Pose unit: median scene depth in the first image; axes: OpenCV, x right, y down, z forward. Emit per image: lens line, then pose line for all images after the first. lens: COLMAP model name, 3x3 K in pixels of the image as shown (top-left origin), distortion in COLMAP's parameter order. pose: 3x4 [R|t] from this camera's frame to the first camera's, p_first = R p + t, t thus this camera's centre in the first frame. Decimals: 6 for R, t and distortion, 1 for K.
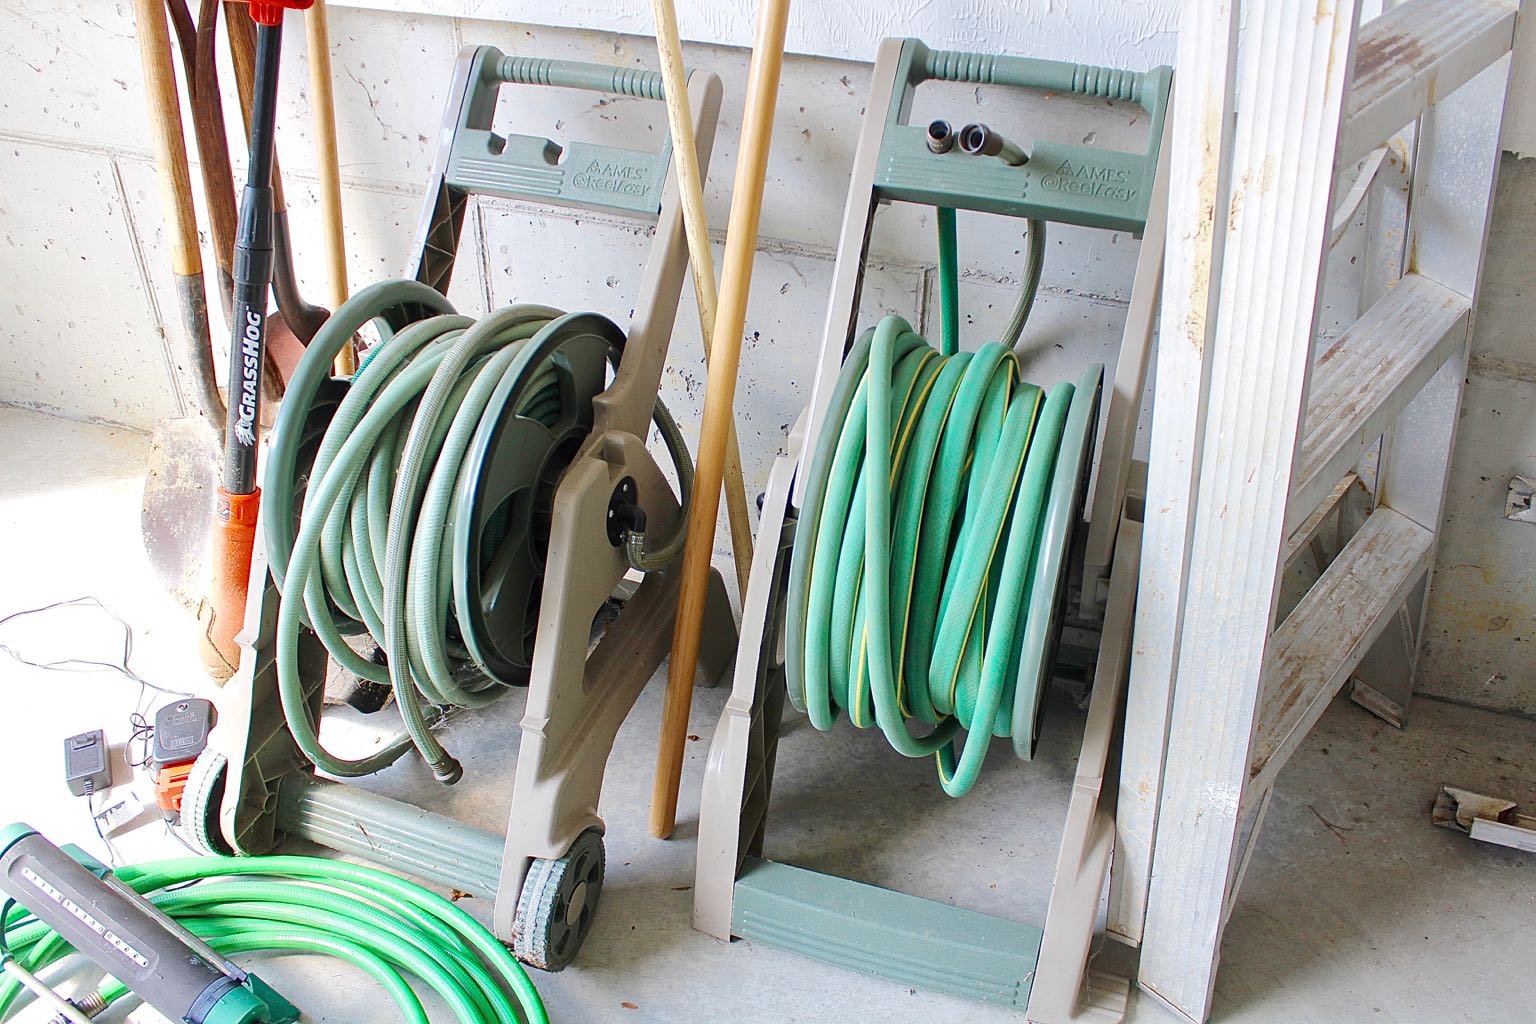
lens RADIAL K [[1370.9, 0, 768.0], [0, 1370.9, 512.0], [0, 0, 1]] dist [-0.153192, 0.164538]
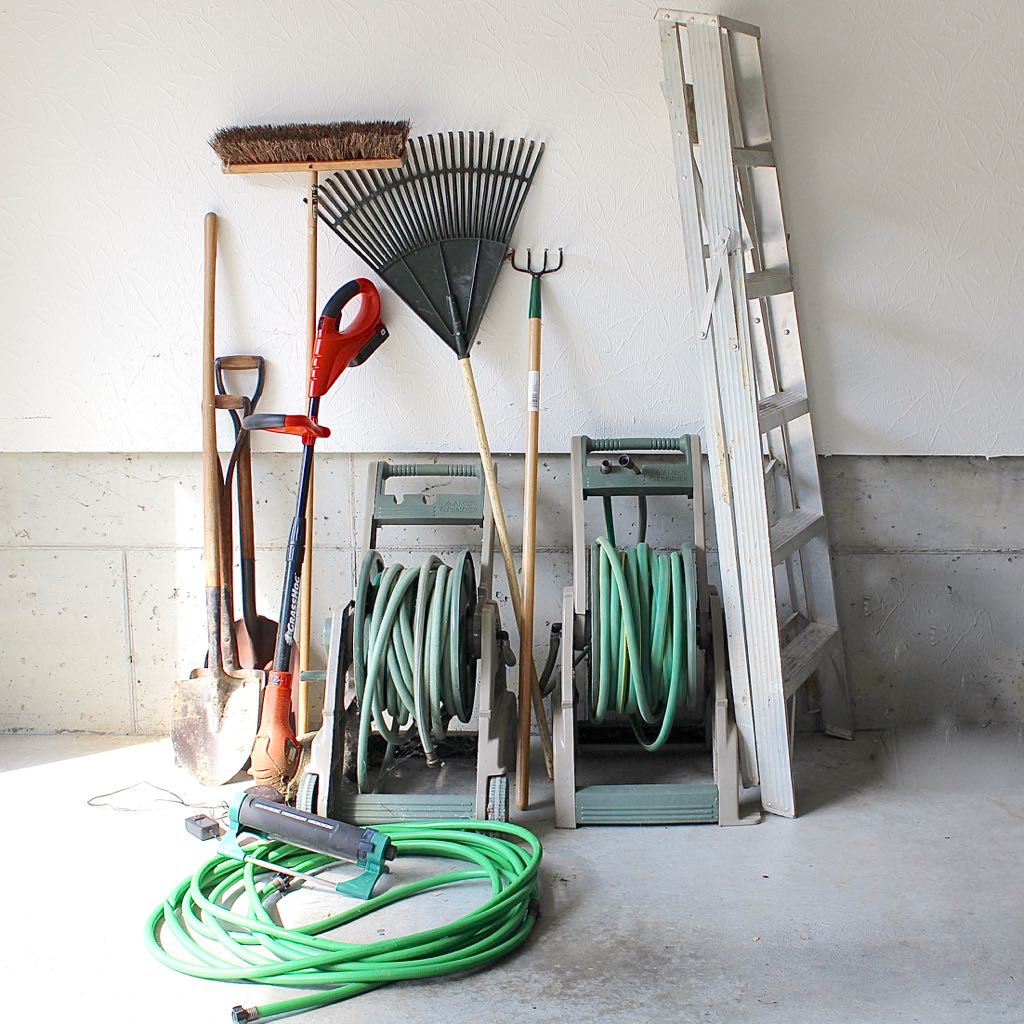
lens RADIAL K [[1928.9, 0, 512.0], [0, 1928.9, 512.0], [0, 0, 1]] dist [-0.050225, -0.452174]
pose [[0.955995, -0.060945, 0.286982, -0.959643], [0.183632, 0.887182, -0.423306, 1.142395], [-0.228806, 0.457378, 0.859333, -1.778848]]
